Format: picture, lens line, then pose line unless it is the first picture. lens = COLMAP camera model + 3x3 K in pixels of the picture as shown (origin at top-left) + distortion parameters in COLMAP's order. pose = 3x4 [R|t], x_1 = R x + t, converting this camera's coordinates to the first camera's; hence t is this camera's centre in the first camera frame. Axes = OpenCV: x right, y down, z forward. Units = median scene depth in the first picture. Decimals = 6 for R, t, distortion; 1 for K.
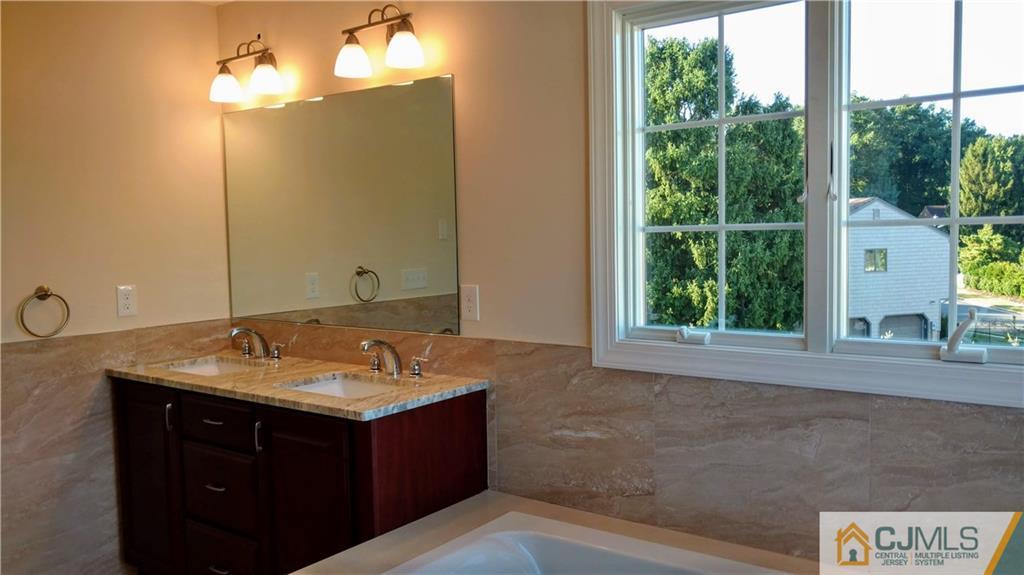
lens RADIAL K [[828.6, 0, 514.0], [0, 828.6, 284.9], [0, 0, 1]] dist [0.032671, -0.023401]
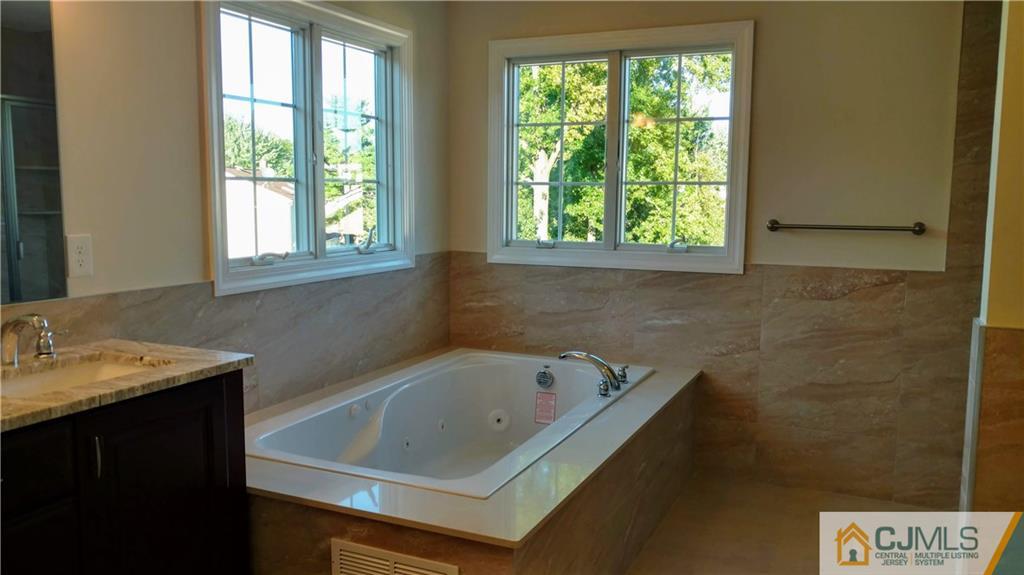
lens RADIAL K [[828.6, 0, 512.6], [0, 828.6, 289.0], [0, 0, 1]] dist [0.032671, -0.023401]
pose [[-0.202956, -0.097229, 0.974349, -1.107000], [0.062061, 0.991780, 0.111896, -0.015547], [-0.977219, 0.083179, -0.195254, 0.820605]]
